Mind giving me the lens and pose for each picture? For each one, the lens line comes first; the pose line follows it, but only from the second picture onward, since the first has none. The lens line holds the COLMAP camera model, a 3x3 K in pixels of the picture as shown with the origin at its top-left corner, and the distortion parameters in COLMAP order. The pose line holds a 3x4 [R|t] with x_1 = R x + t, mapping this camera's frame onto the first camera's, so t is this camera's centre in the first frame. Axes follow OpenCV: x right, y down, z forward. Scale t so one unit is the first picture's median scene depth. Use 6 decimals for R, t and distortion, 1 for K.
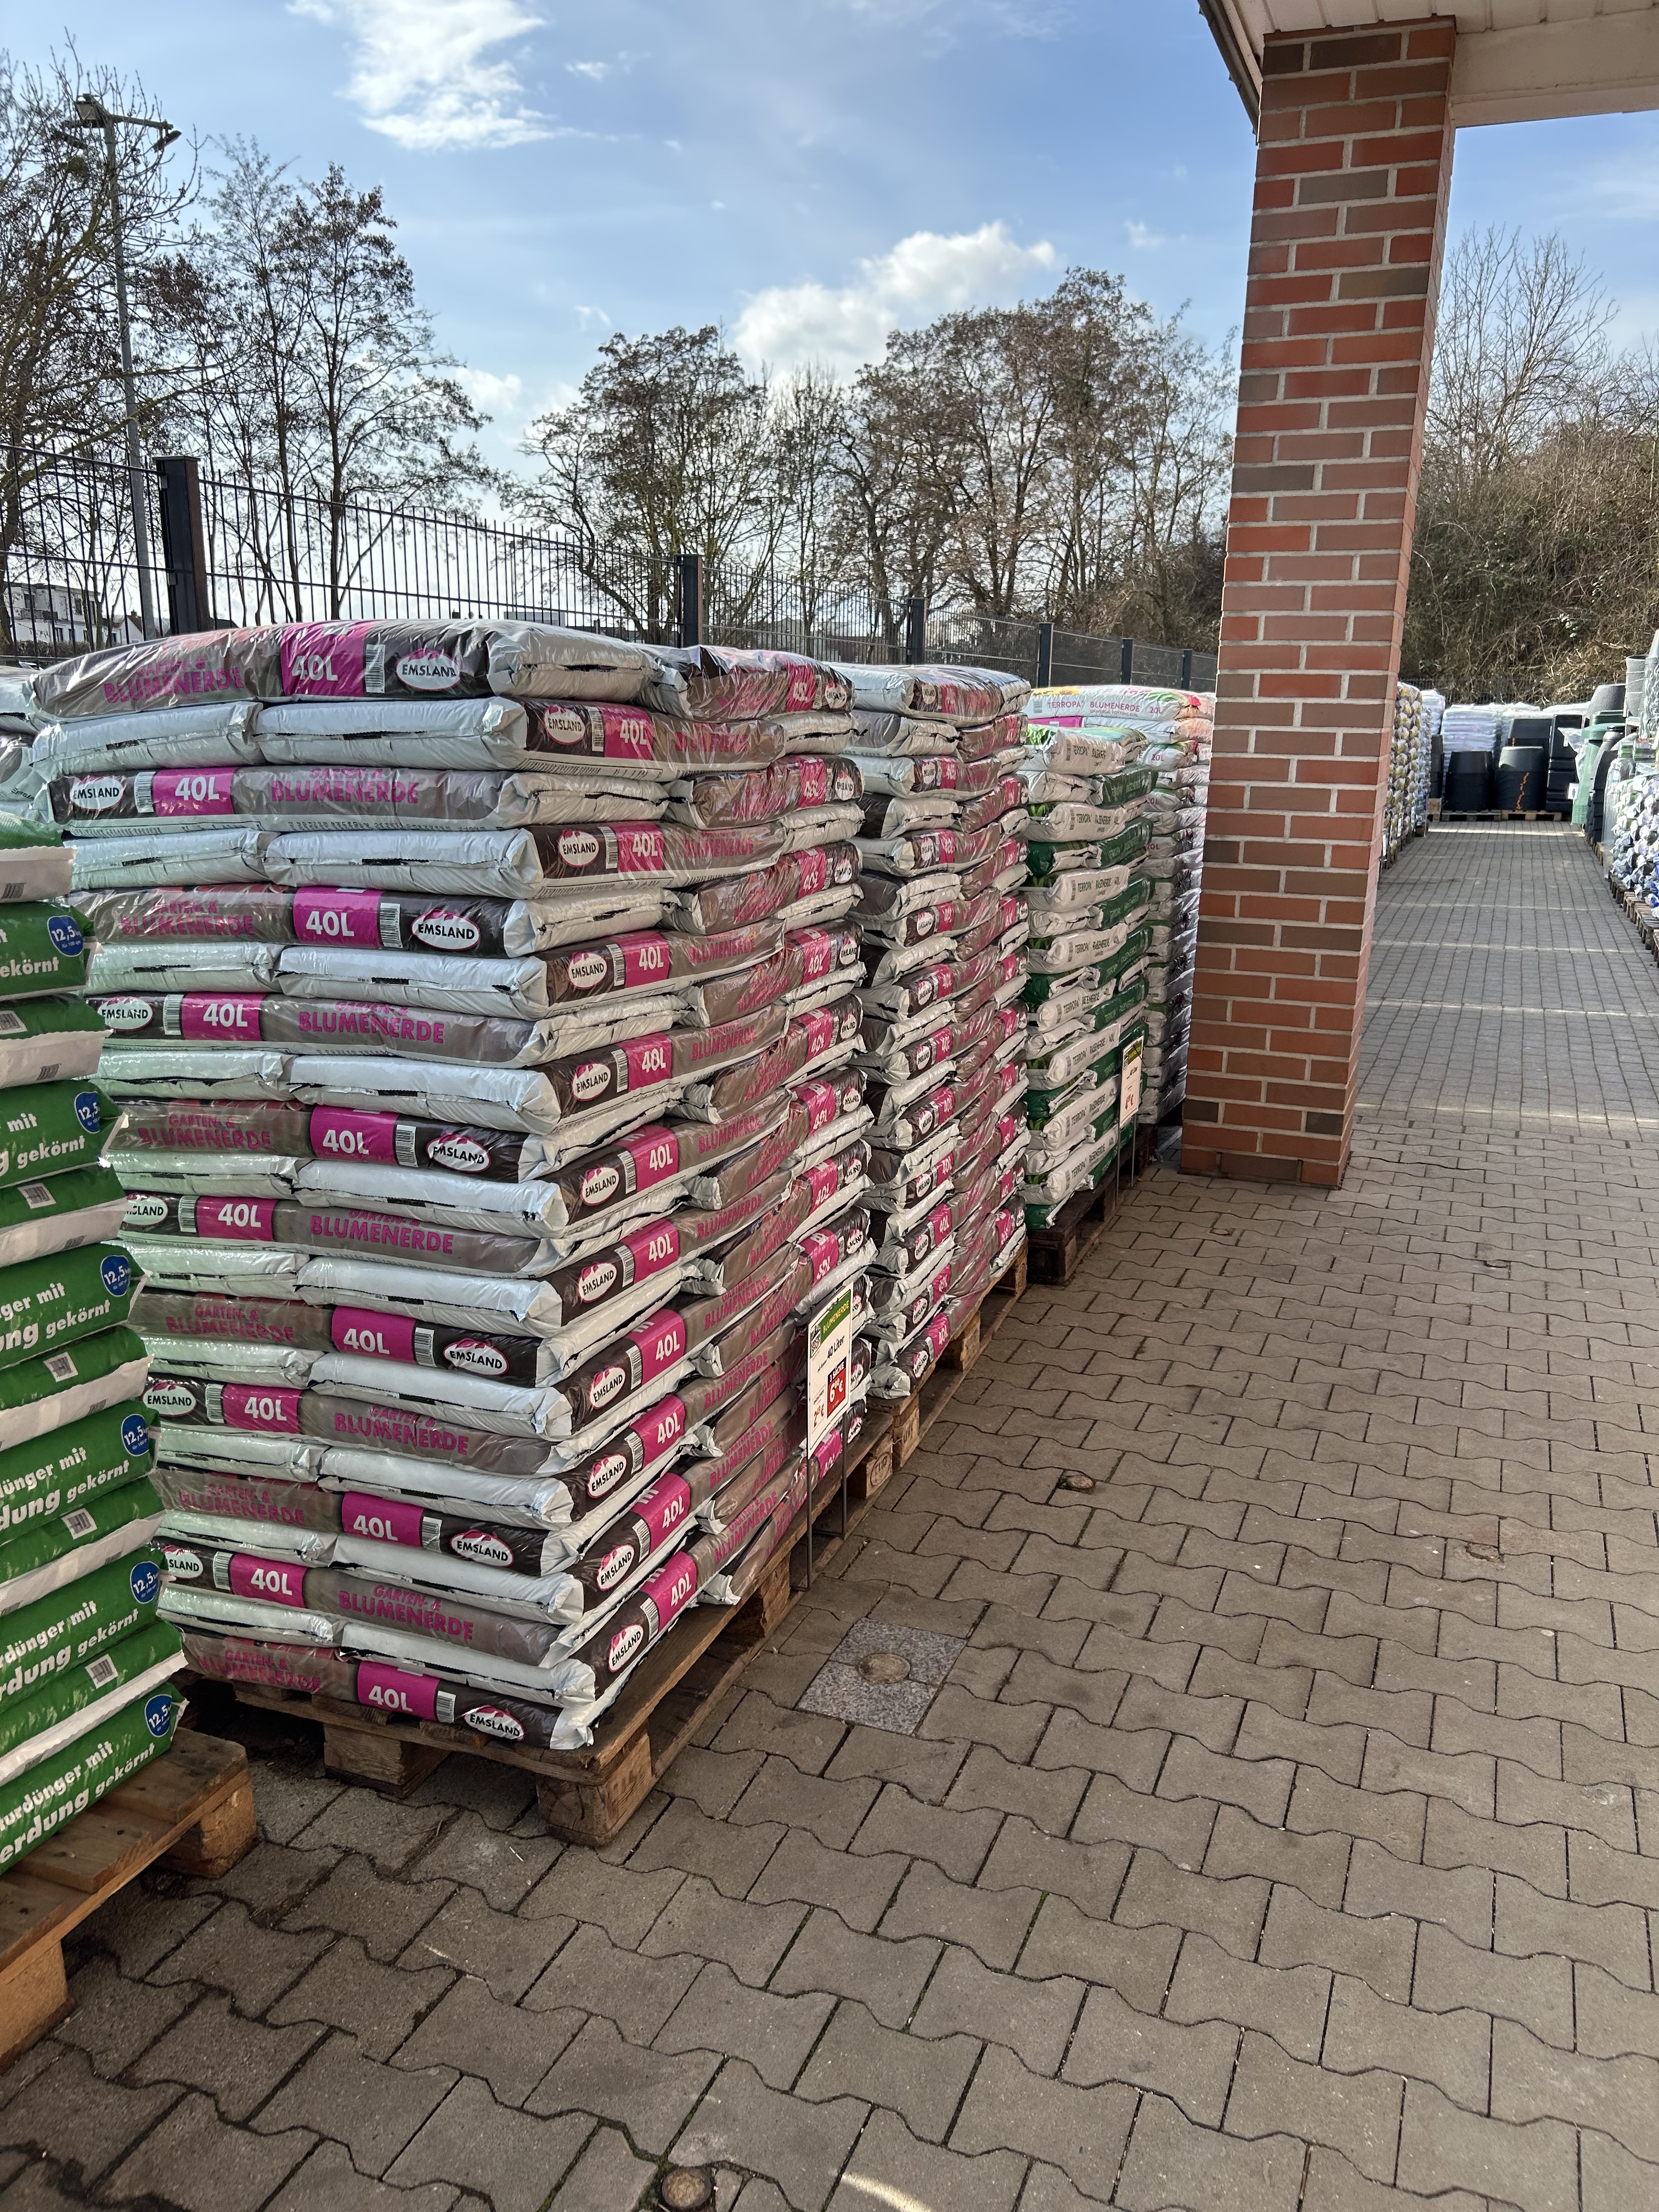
lens RADIAL K [[1667.4, 0, 841.3], [0, 1667.4, 1111.7], [0, 0, 1]] dist [0.034809, -0.033468]
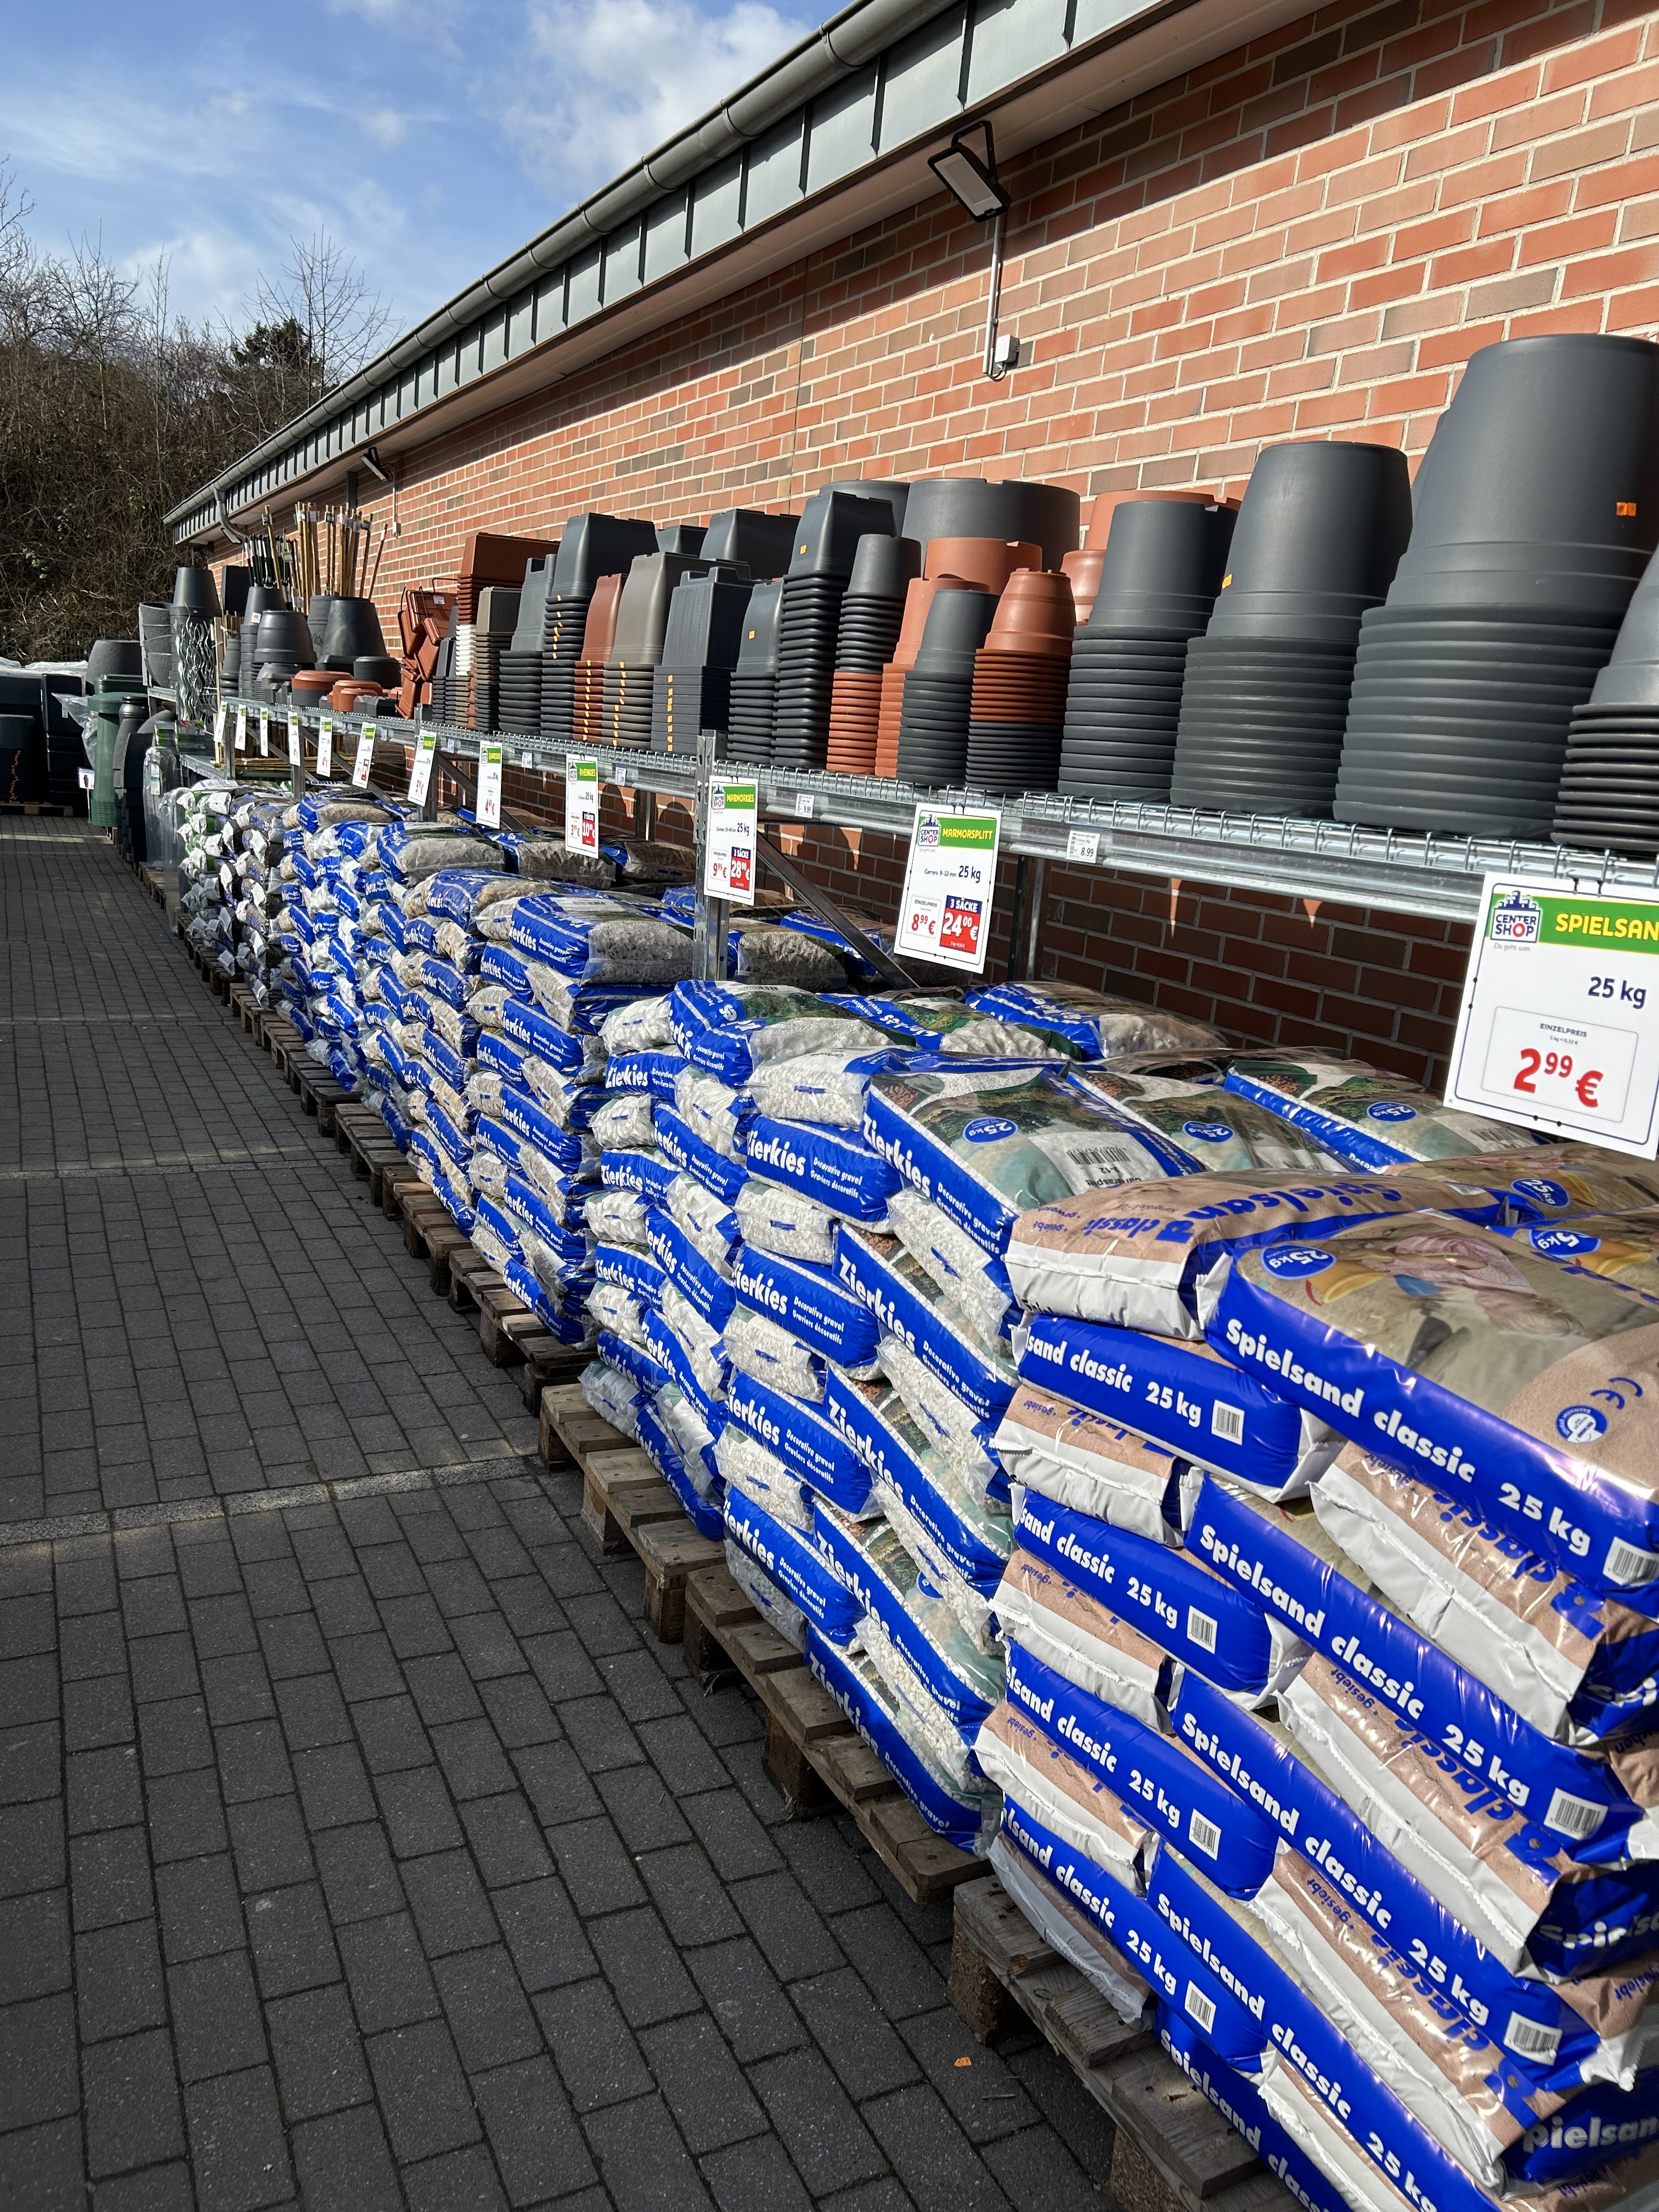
lens RADIAL K [[1667.4, 0, 838.4], [0, 1667.4, 1107.0], [0, 0, 1]] dist [0.034809, -0.033468]
pose [[0.672590, -0.131281, 0.728278, 0.059788], [0.115309, 0.990710, 0.072095, -0.037899], [-0.730976, 0.035486, 0.681479, 0.153067]]
